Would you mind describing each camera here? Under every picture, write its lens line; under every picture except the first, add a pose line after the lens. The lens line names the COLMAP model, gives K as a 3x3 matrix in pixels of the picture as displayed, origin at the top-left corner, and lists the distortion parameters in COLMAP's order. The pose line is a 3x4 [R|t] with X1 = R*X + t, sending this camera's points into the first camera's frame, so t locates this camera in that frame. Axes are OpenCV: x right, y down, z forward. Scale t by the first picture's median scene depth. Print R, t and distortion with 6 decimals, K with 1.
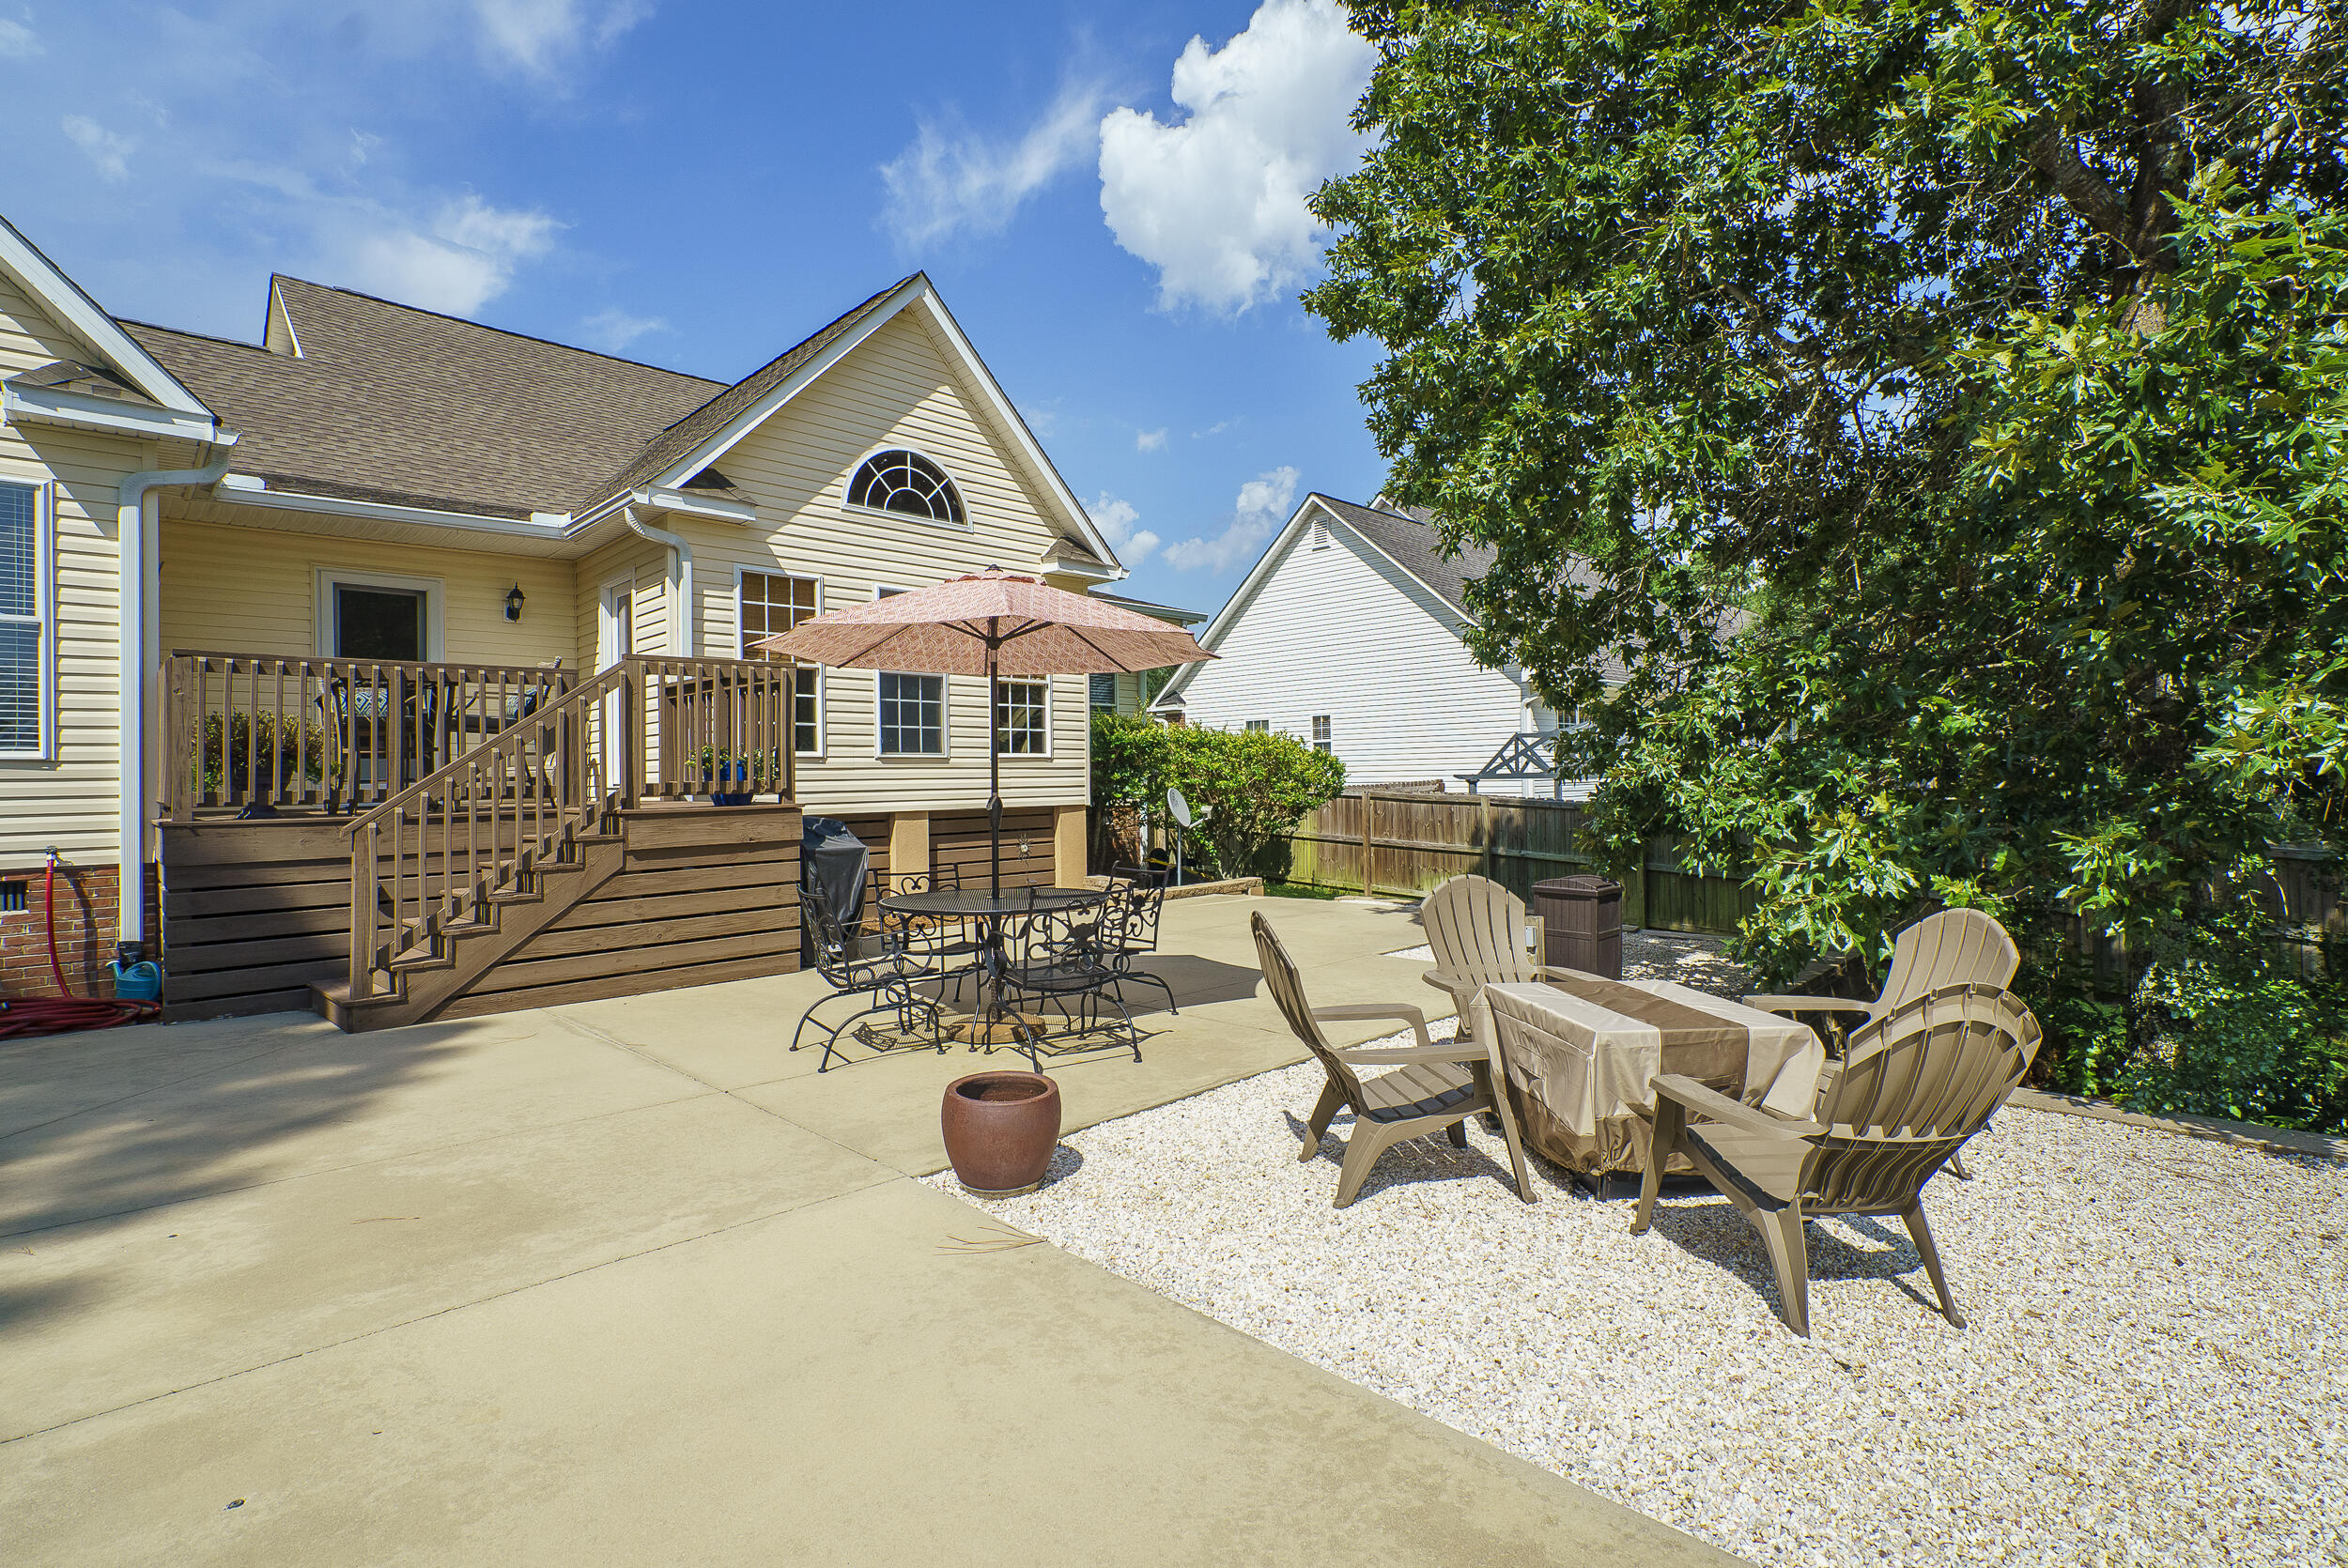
lens RADIAL K [[1075.9, 0, 1176.9], [0, 1075.9, 775.6], [0, 0, 1]] dist [0.005427, 0.000472]
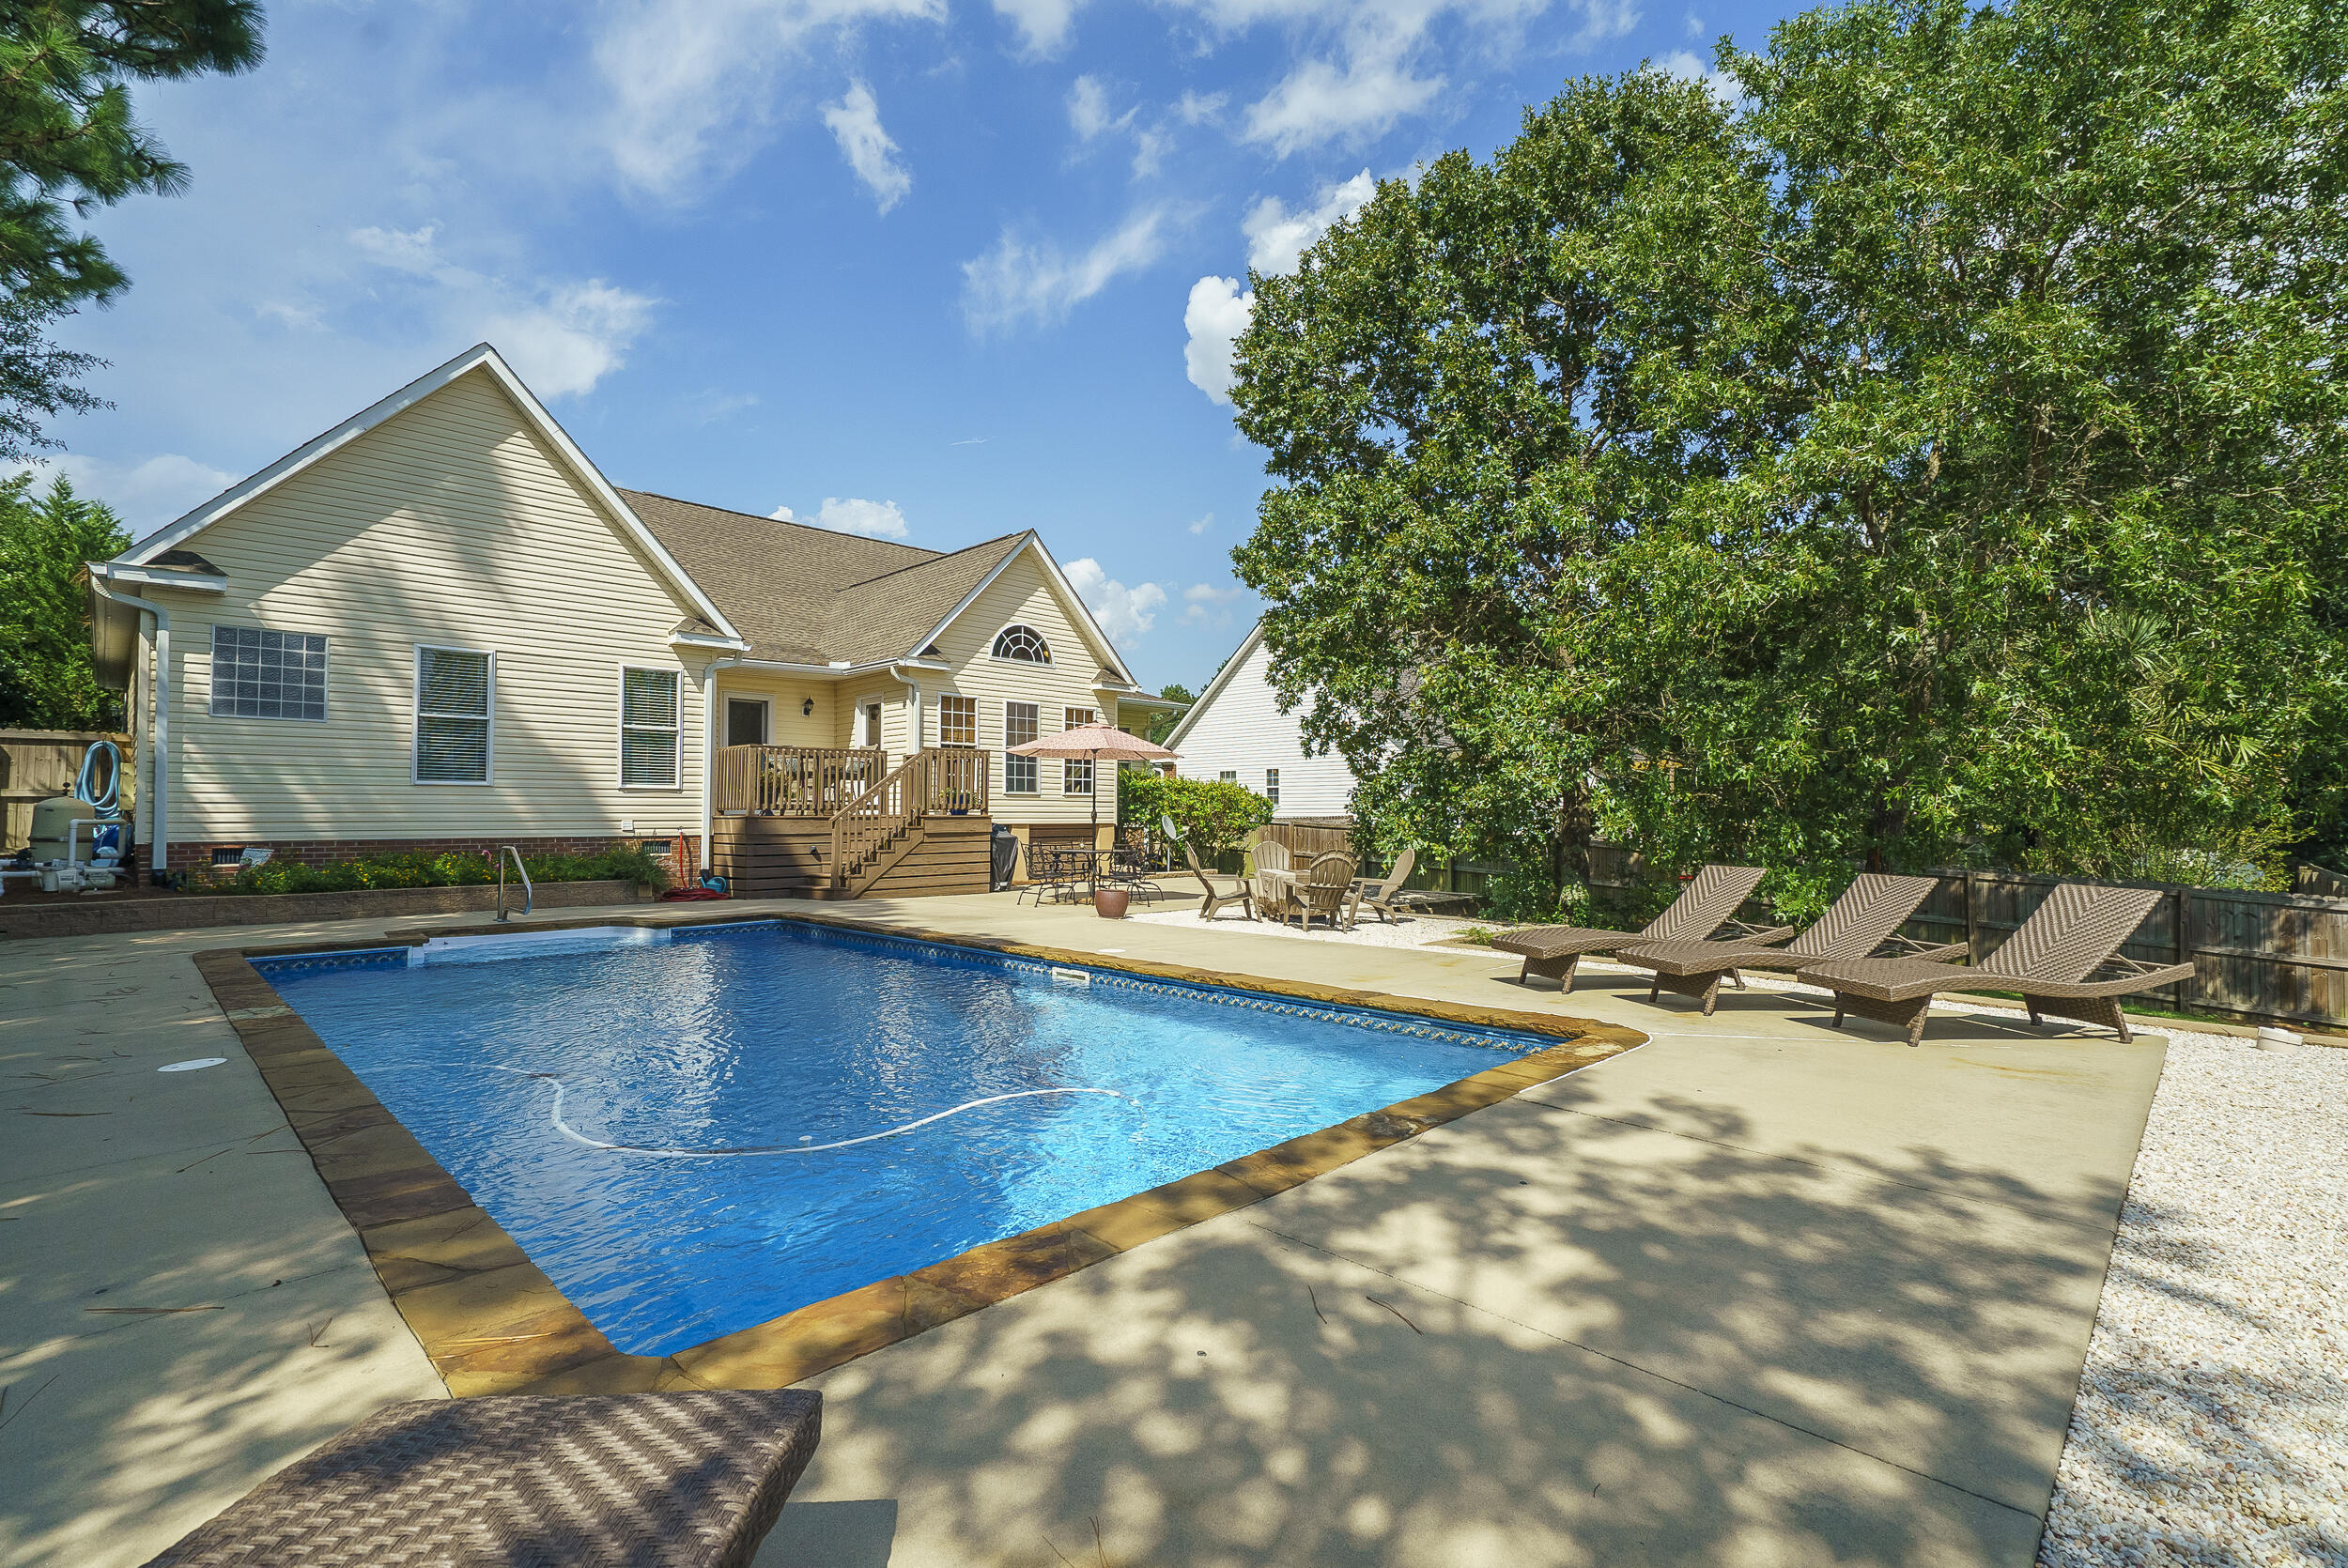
lens RADIAL K [[1075.9, 0, 1175.7], [0, 1075.9, 788.1], [0, 0, 1]] dist [0.005427, 0.000472]
pose [[0.999824, 0.018765, 0.000797, 0.012821], [-0.018740, 0.999532, -0.024174, 0.011995], [-0.001250, 0.024155, 0.999707, -0.821033]]
